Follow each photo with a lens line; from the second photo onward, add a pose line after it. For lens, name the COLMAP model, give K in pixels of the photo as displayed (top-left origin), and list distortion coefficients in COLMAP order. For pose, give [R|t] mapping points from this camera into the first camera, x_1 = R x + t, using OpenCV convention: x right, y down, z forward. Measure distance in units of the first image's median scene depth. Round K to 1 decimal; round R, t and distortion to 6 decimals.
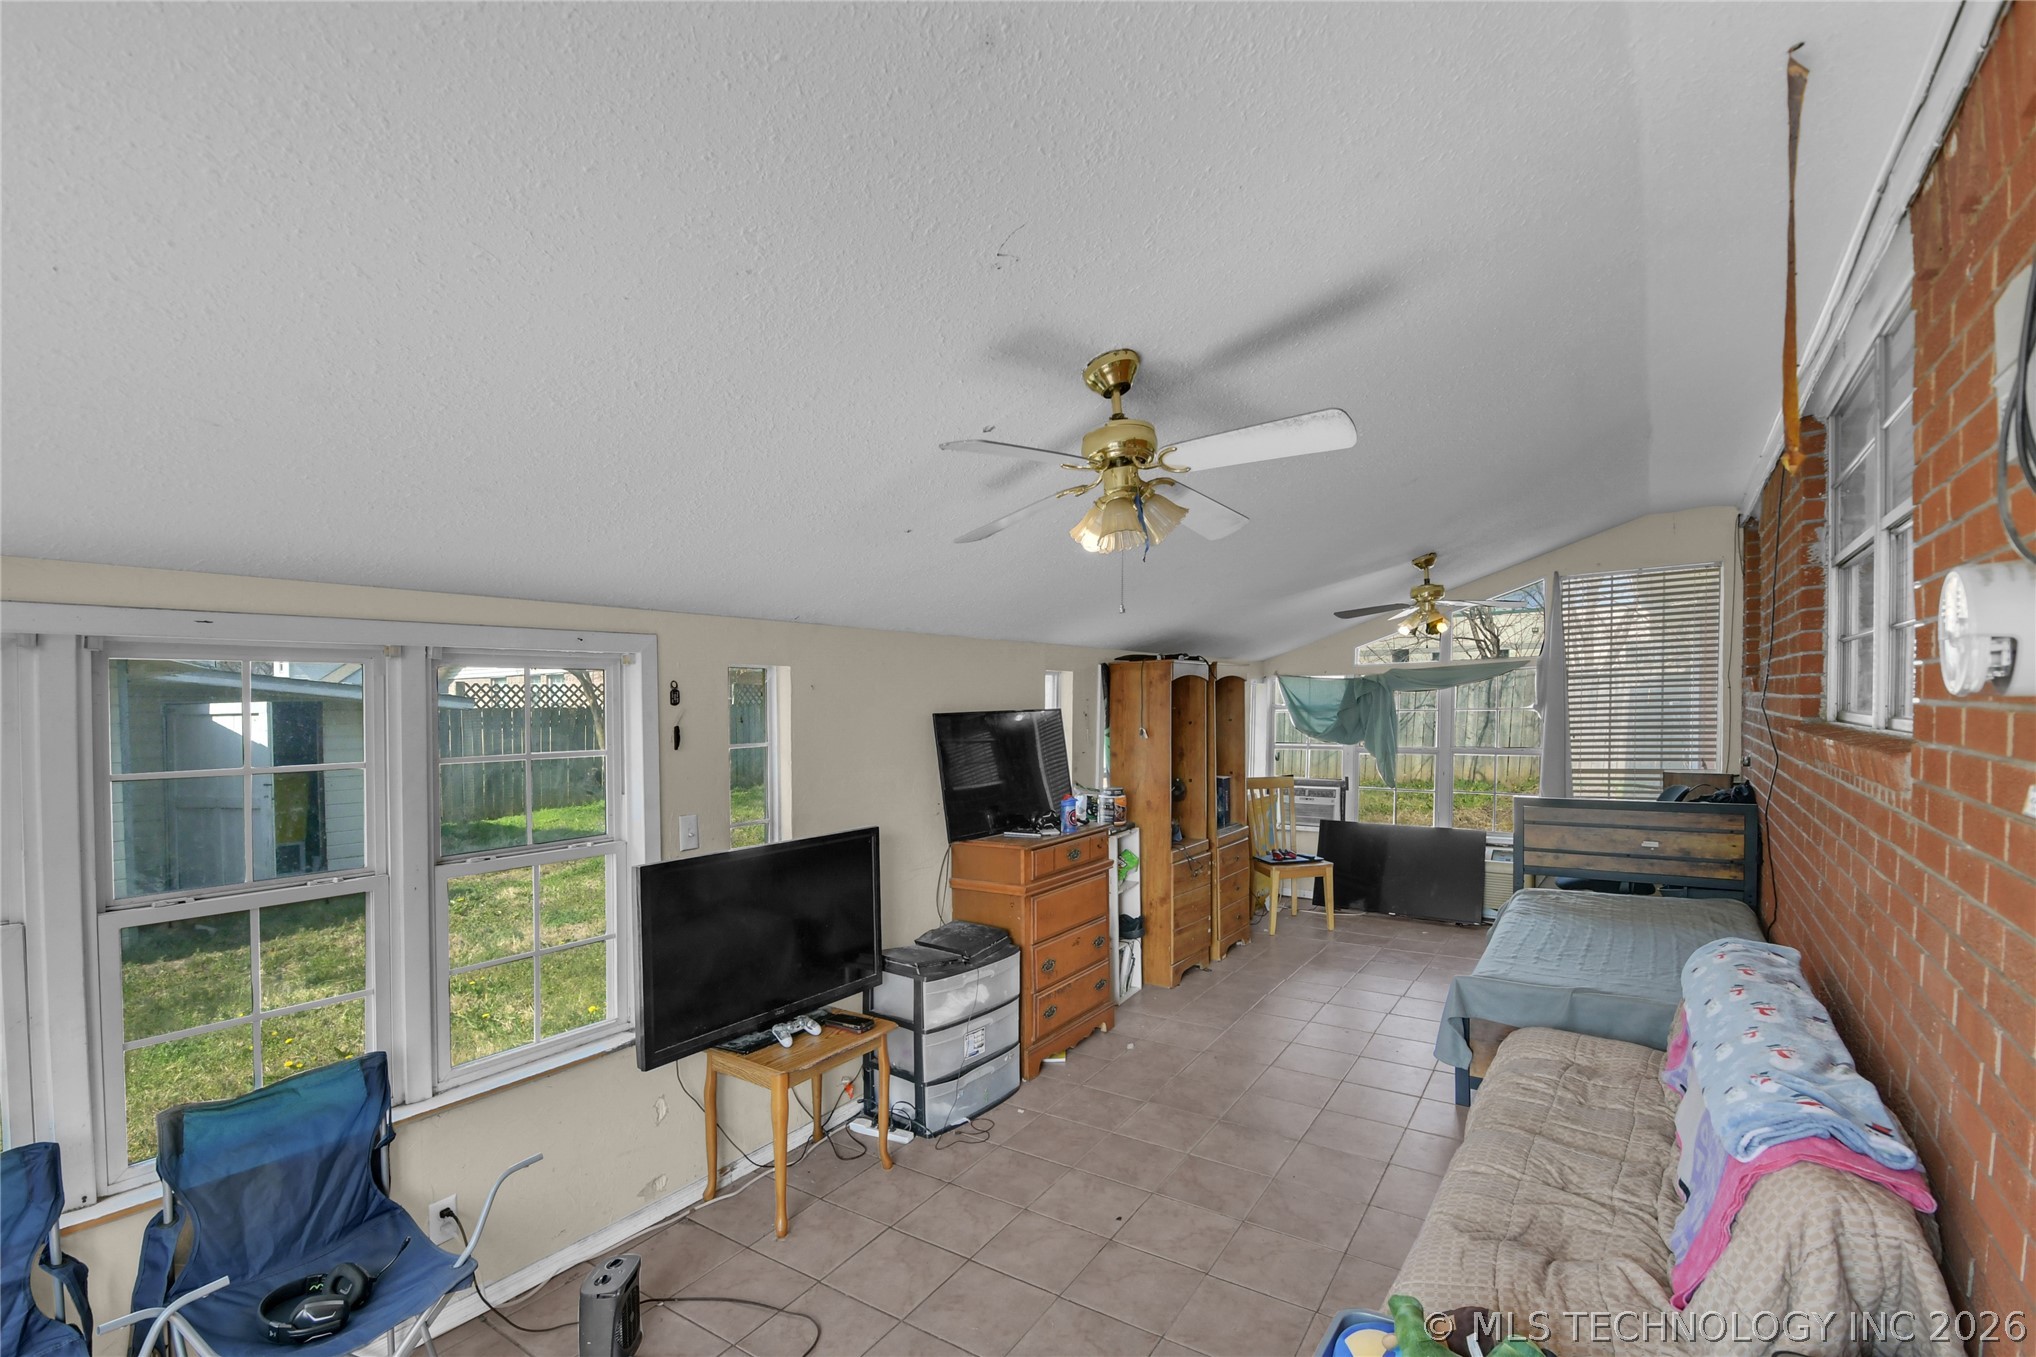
lens RADIAL K [[908.9, 0, 1014.7], [0, 908.9, 702.8], [0, 0, 1]] dist [0.000244, -0.000156]
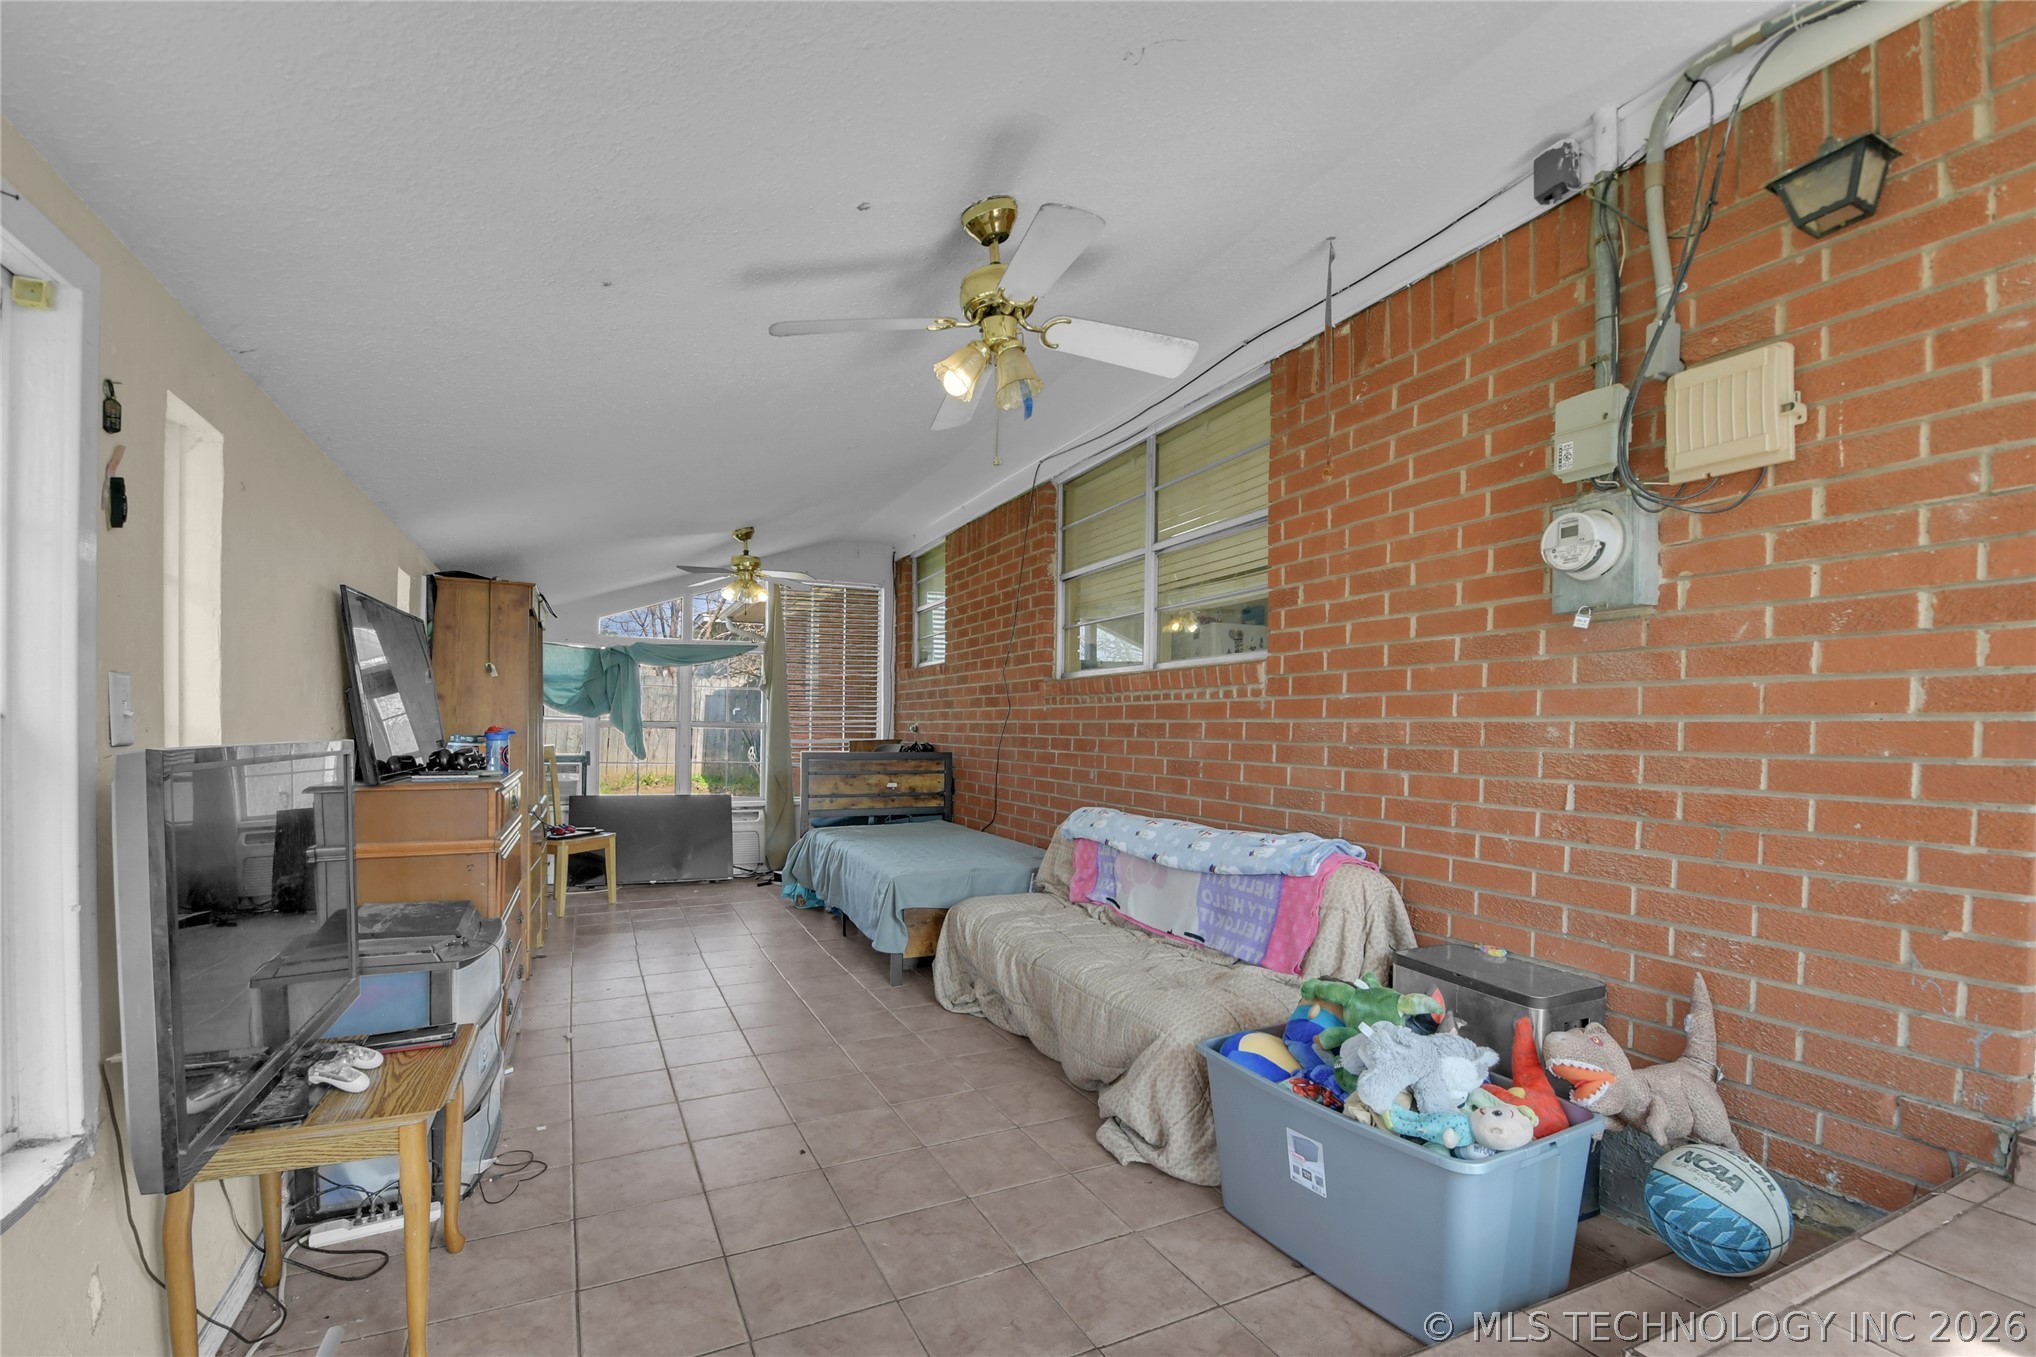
lens RADIAL K [[897.3, 0, 982.5], [0, 897.3, 733.8], [0, 0, 1]] dist [0.012126, -0.018354]
pose [[0.499438, 0.024498, 0.866003, -0.353630], [-0.021293, 0.999645, -0.015999, 0.100918], [-0.866088, -0.010449, 0.499783, 0.249371]]
